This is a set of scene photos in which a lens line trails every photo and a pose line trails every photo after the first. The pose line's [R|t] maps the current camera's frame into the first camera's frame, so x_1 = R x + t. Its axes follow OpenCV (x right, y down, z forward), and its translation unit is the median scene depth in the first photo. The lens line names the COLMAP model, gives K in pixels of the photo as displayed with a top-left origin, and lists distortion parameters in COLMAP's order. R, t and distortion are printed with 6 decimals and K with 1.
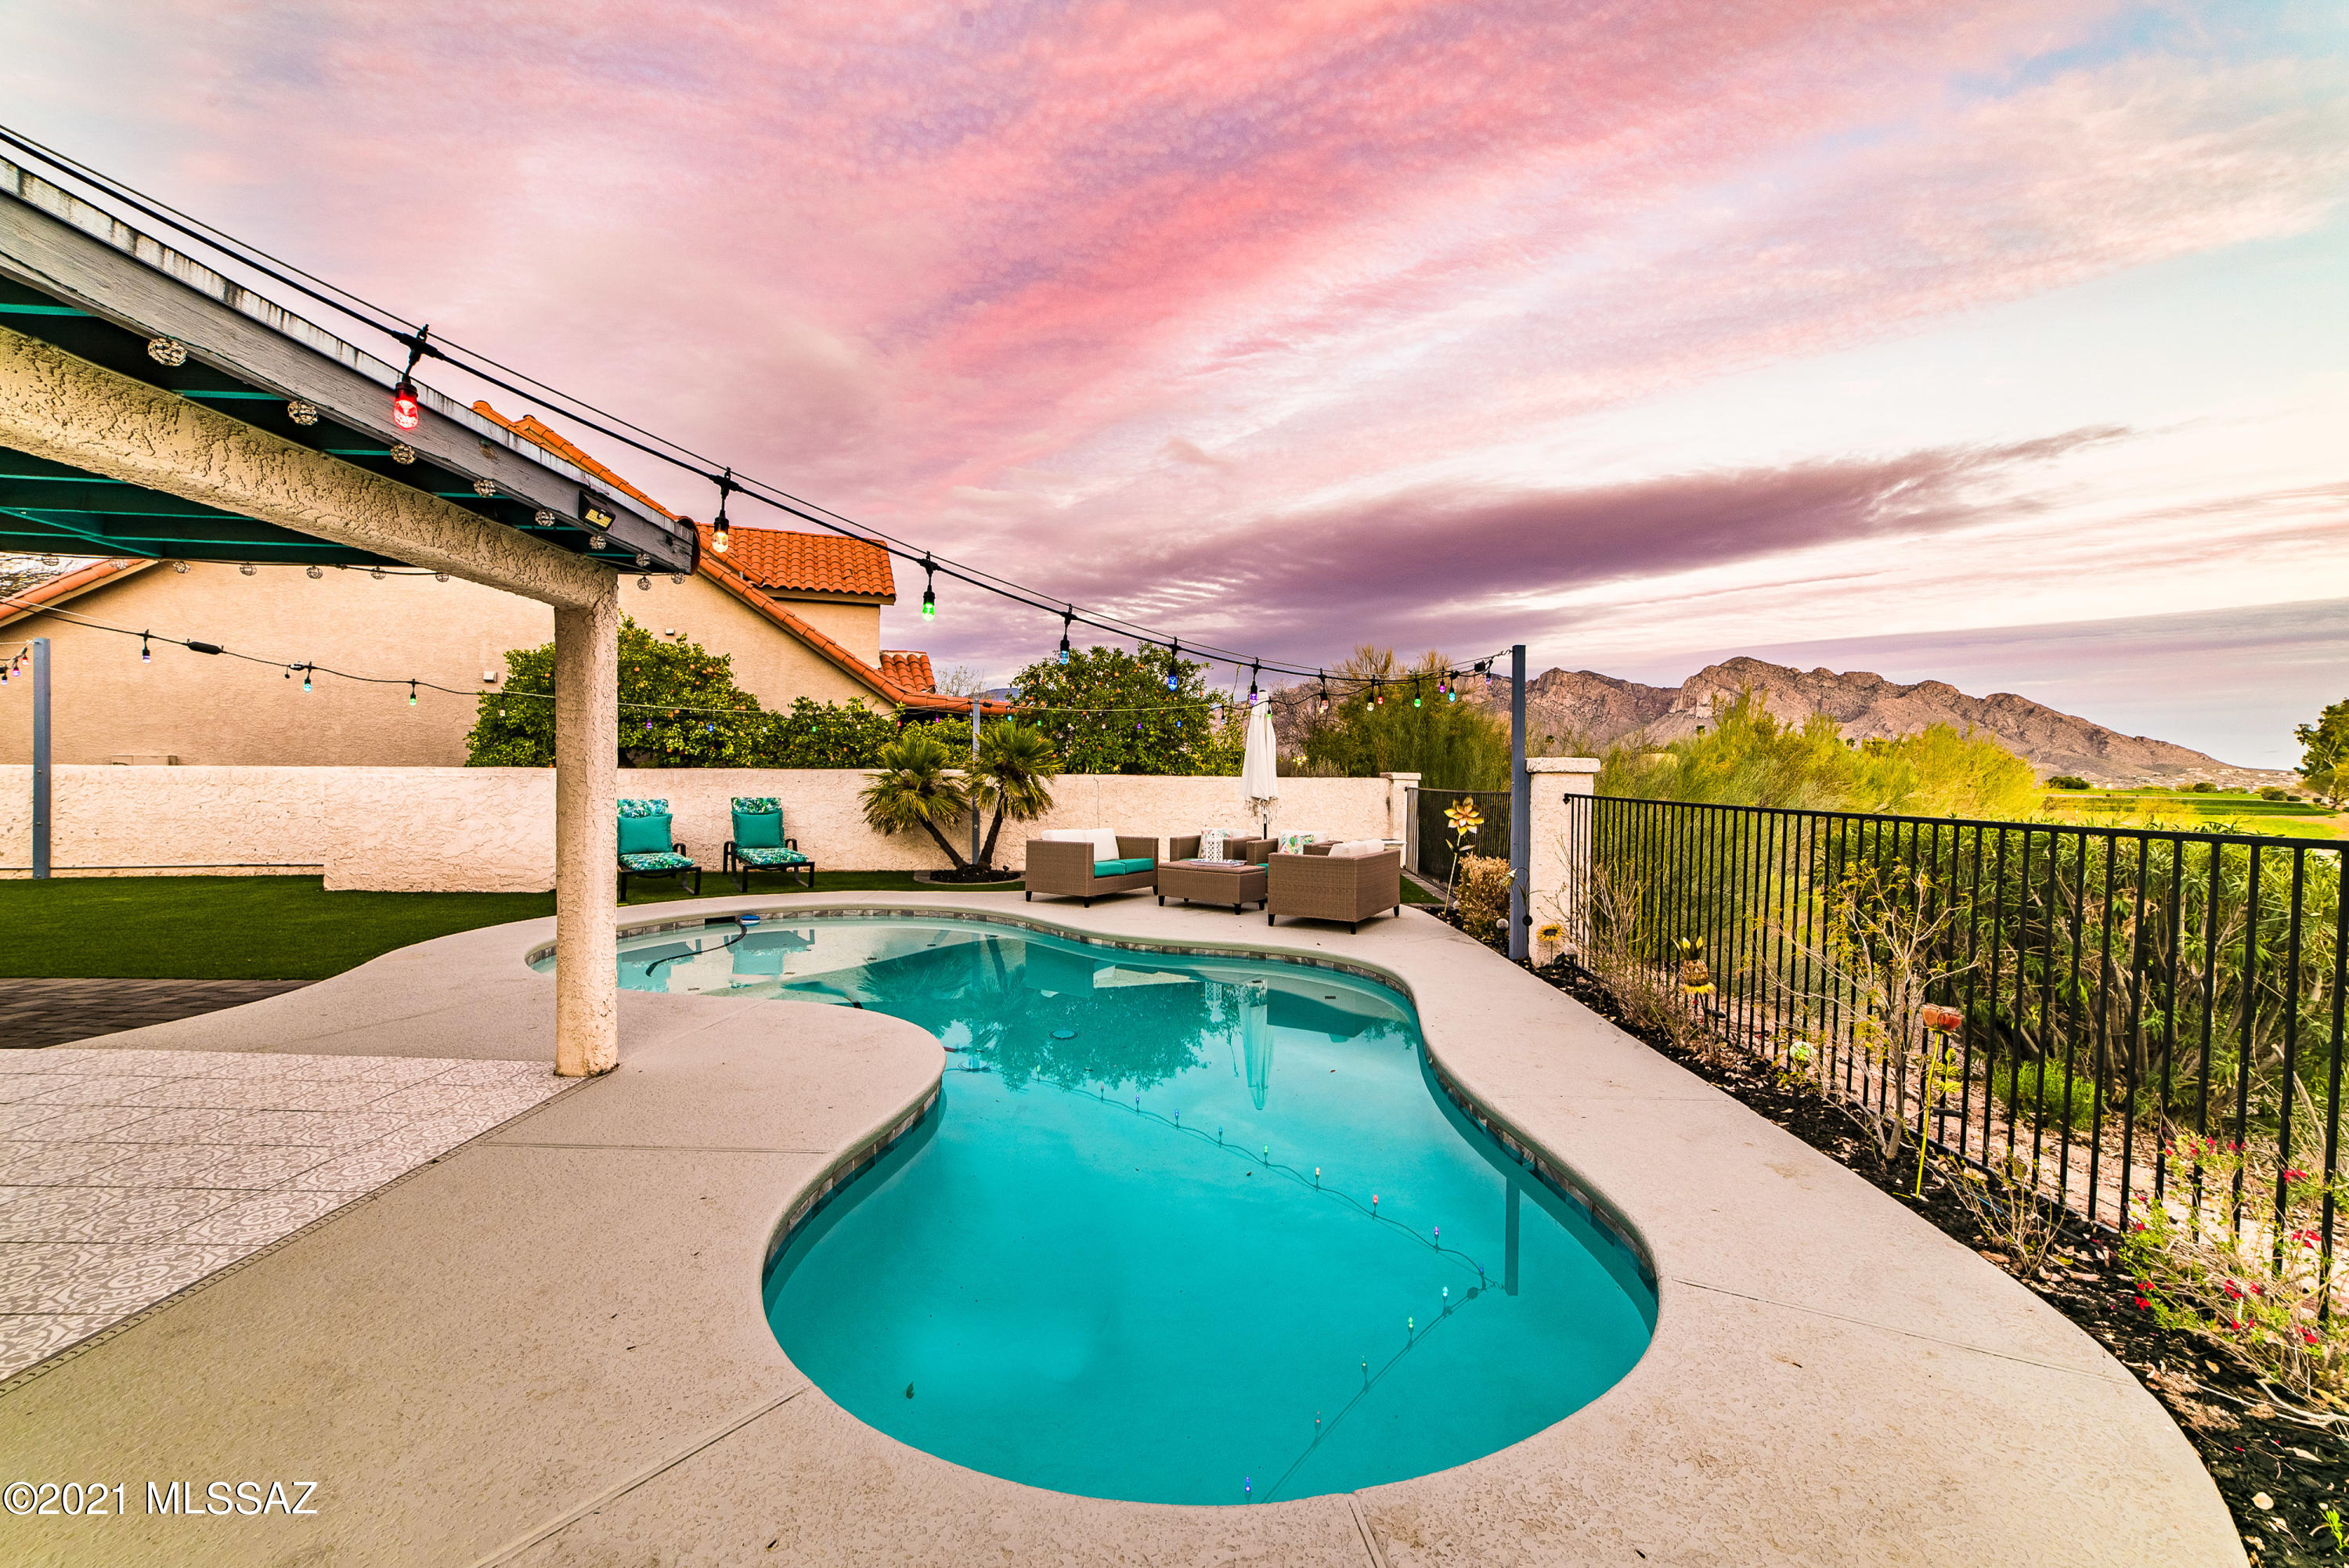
lens RADIAL K [[933.2, 0, 1174.5], [0, 933.2, 784.0], [0, 0, 1]] dist [-0.000532, 0.004598]
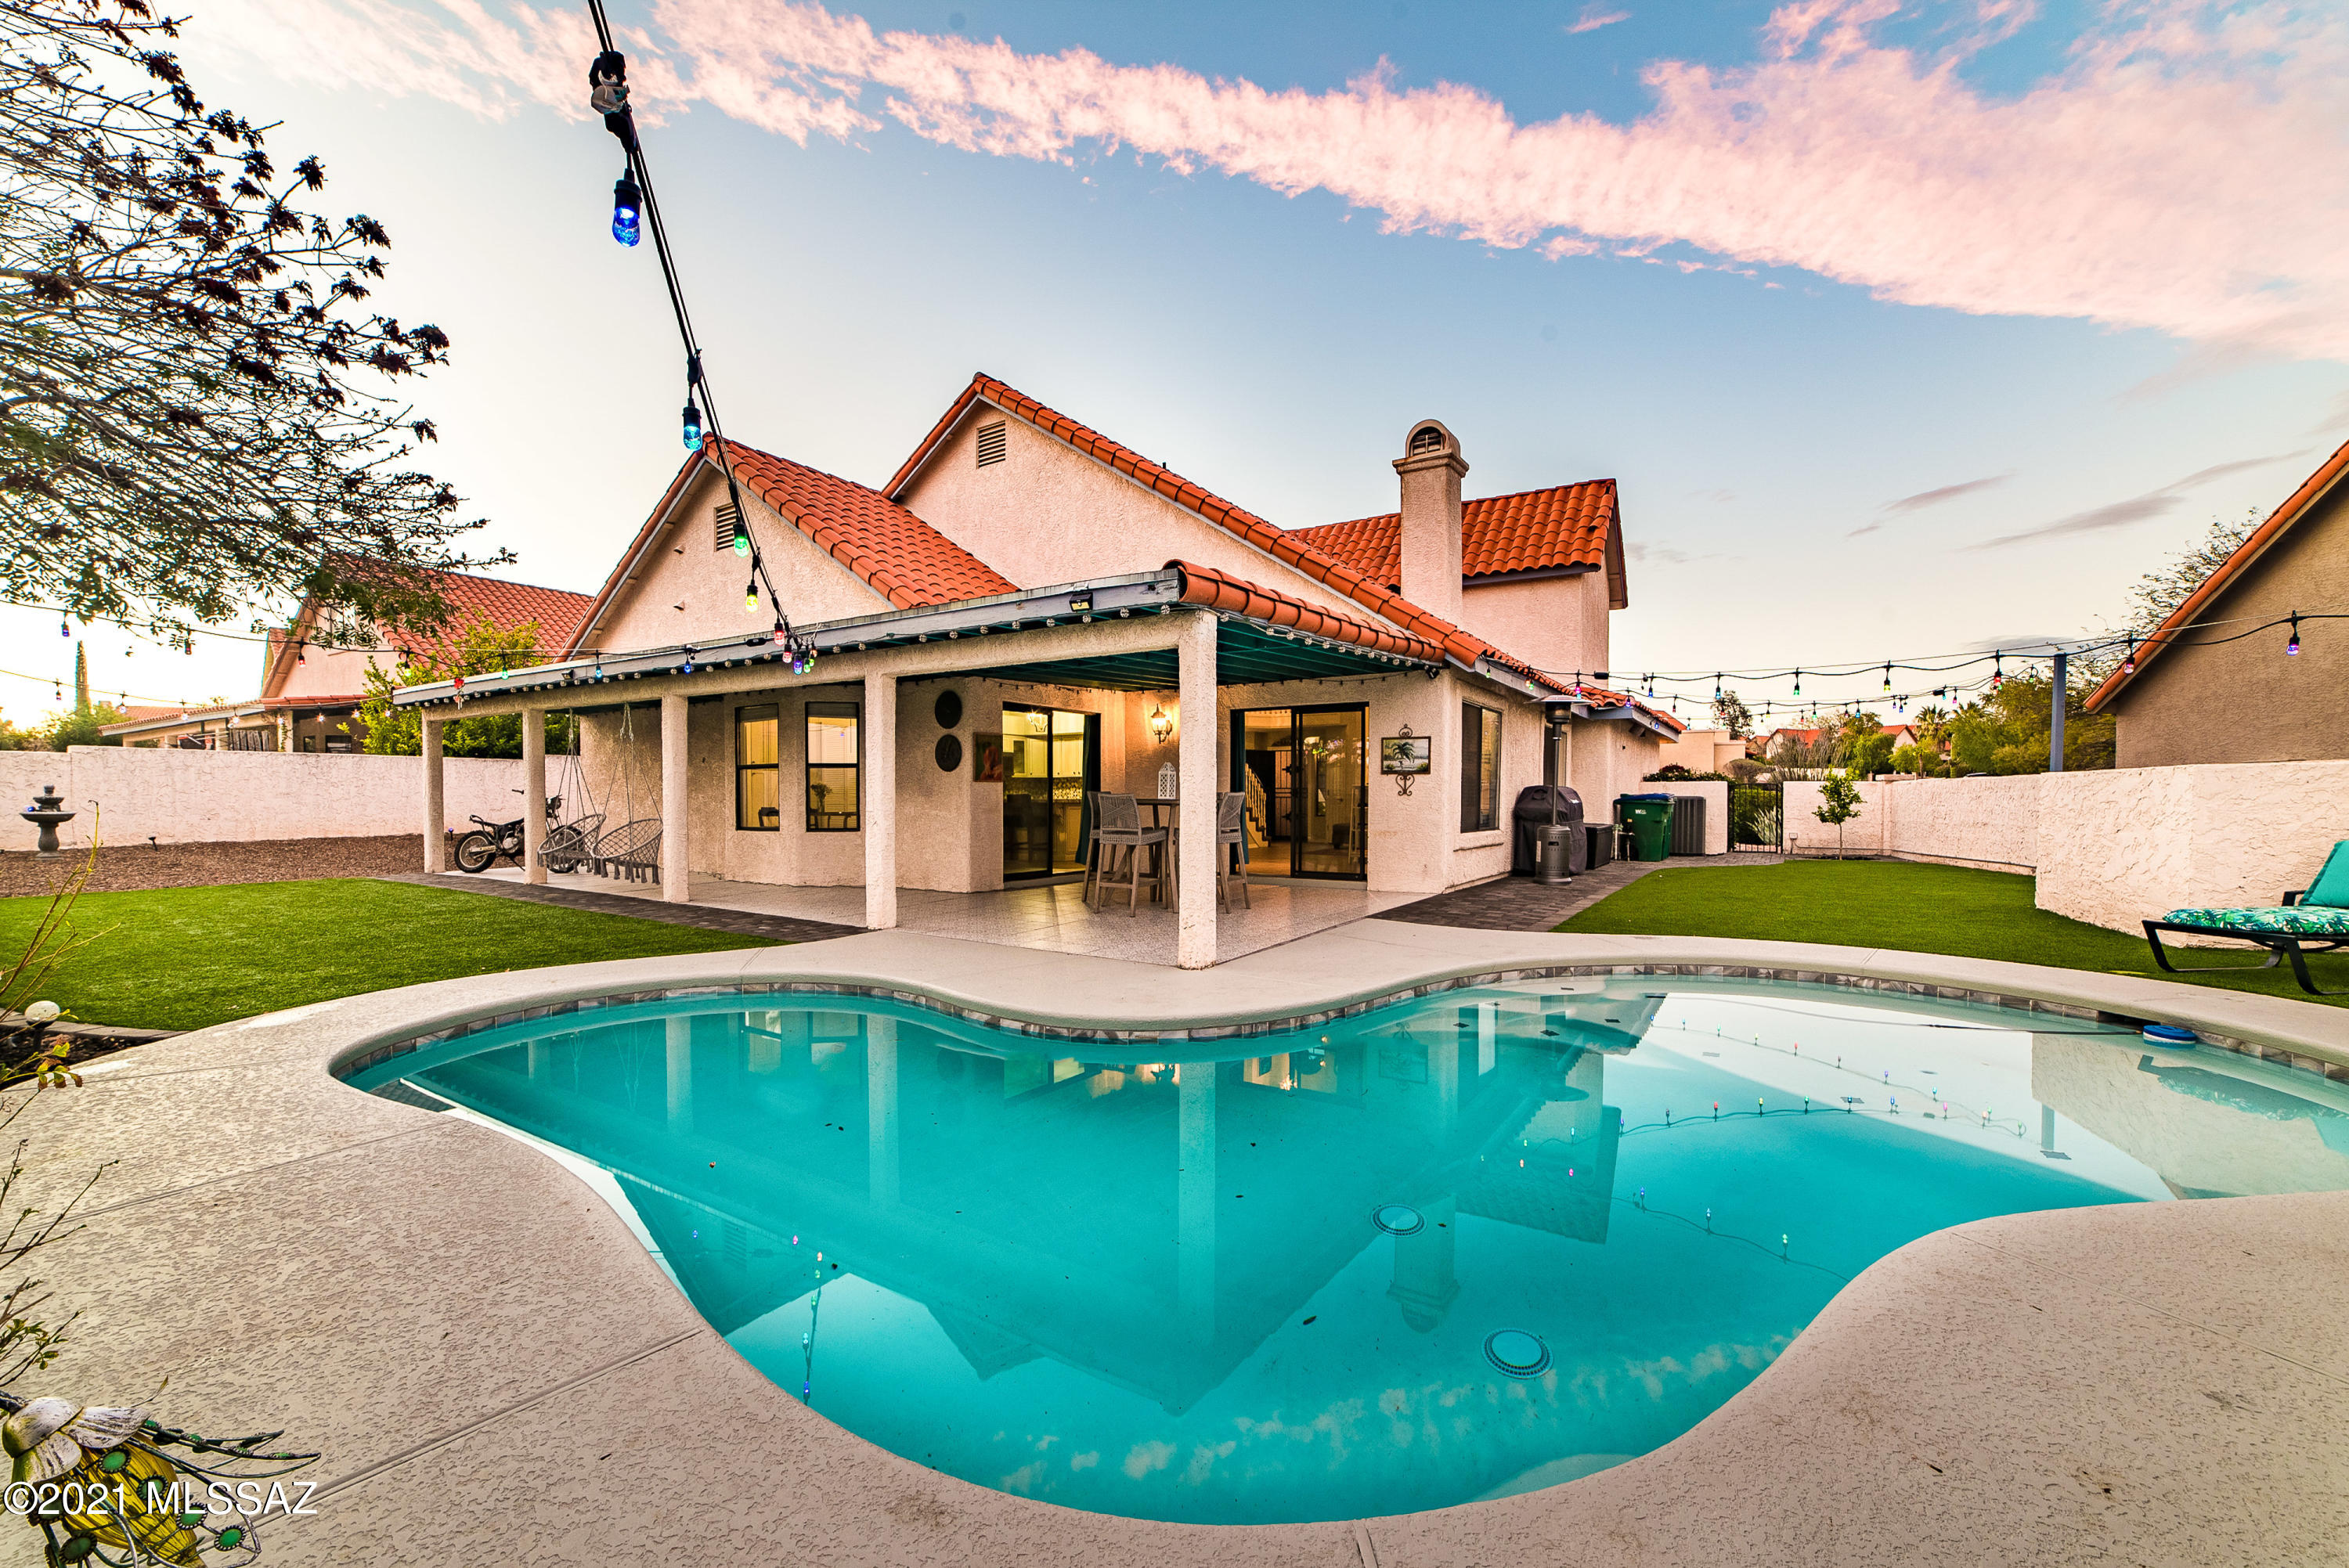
lens RADIAL K [[933.2, 0, 1174.5], [0, 933.2, 784.0], [0, 0, 1]] dist [-0.000532, 0.004598]
pose [[-0.554918, -0.020949, -0.831641, 0.224856], [-0.009378, 0.999777, -0.018927, 0.019936], [0.831852, -0.002703, -0.554990, 0.717042]]
